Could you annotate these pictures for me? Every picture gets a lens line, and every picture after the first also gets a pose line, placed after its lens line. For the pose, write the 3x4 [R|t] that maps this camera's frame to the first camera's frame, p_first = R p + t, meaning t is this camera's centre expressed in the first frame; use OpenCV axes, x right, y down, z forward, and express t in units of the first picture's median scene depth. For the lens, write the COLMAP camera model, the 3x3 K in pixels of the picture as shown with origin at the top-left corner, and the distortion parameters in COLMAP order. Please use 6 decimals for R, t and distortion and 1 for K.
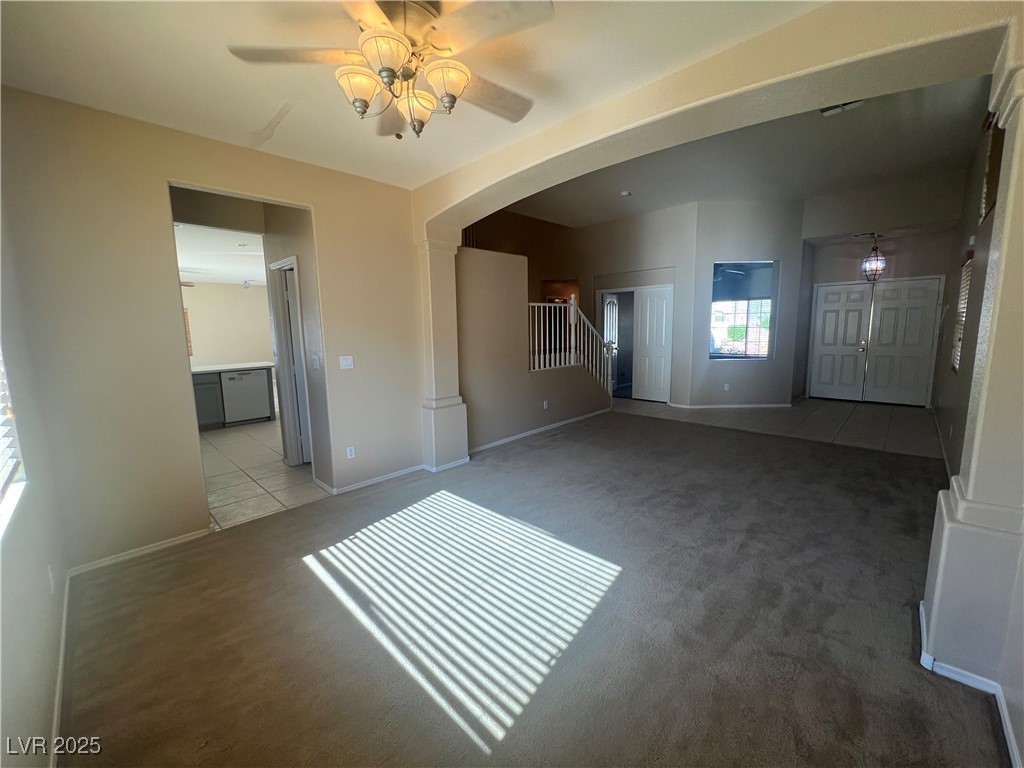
lens RADIAL K [[409.5, 0, 511.0], [0, 409.5, 381.3], [0, 0, 1]] dist [-0.002364, 0.000504]
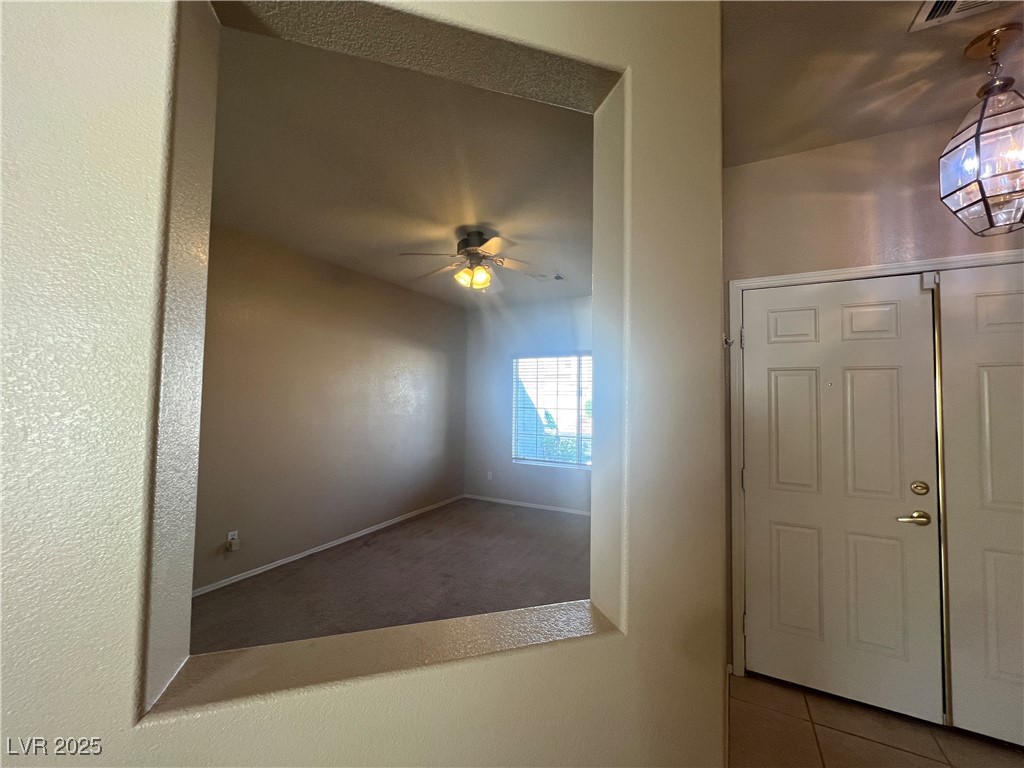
lens RADIAL K [[409.5, 0, 511.2], [0, 409.5, 380.3], [0, 0, 1]] dist [-0.002364, 0.000504]
pose [[0.958448, 0.039214, 0.282560, 1.018068], [0.009403, 0.985626, -0.168680, -0.236625], [-0.285114, 0.164328, 0.944302, 1.561045]]
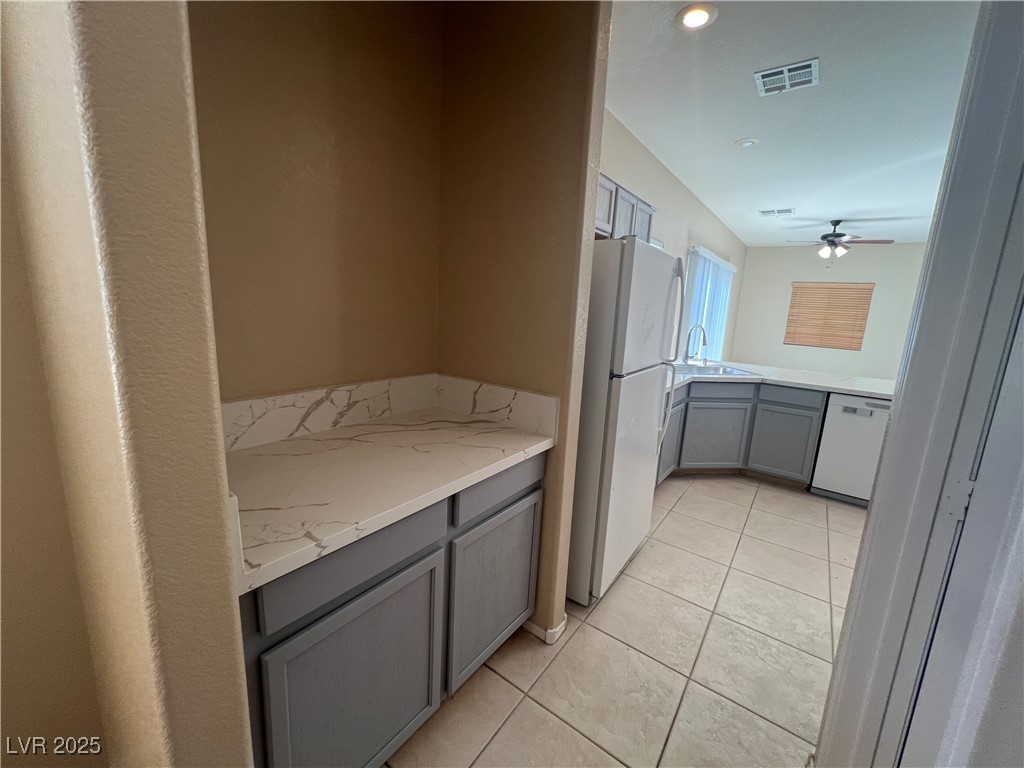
lens RADIAL K [[411.7, 0, 510.7], [0, 411.7, 377.8], [0, 0, 1]] dist [-0.002817, 0.001013]
pose [[0.124385, 0.210091, -0.969737, -0.443489], [-0.177669, 0.966248, 0.186546, -0.105128], [0.976198, 0.149088, 0.157513, 0.871781]]
